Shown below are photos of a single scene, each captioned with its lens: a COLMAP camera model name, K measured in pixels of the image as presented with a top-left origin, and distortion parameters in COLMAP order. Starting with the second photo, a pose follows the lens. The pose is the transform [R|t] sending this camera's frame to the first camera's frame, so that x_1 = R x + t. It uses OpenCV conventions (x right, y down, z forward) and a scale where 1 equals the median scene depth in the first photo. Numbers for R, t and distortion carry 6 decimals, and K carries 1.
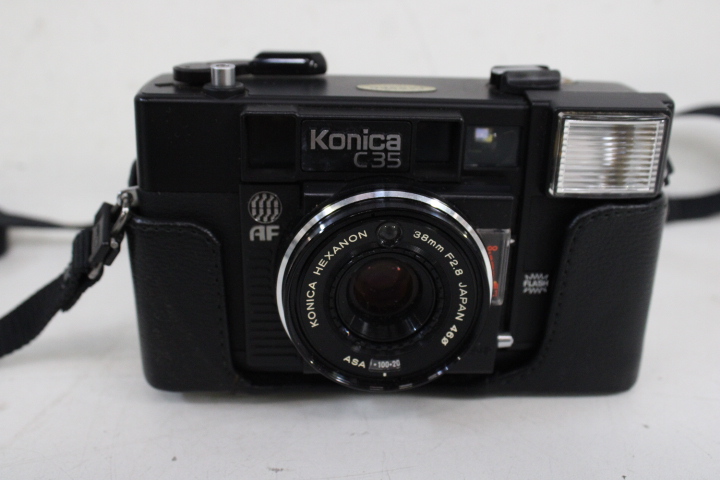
lens RADIAL K [[824.9, 0, 360.0], [0, 824.9, 240.0], [0, 0, 1]] dist [-0.108374, 0.020183]
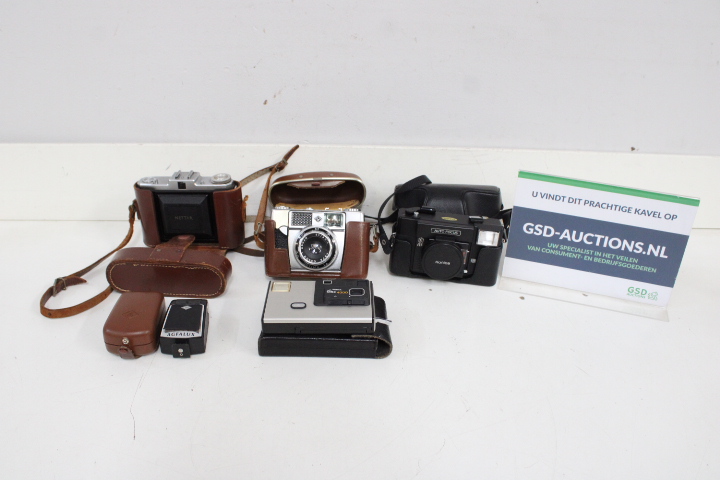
lens RADIAL K [[627.9, 0, 360.0], [0, 627.9, 240.0], [0, 0, 1]] dist [-0.137814, 0.008007]
pose [[0.985203, 0.117871, -0.124428, -0.003481], [-0.109979, 0.991569, 0.068521, -0.267491], [0.131456, -0.053823, 0.989860, -2.955712]]
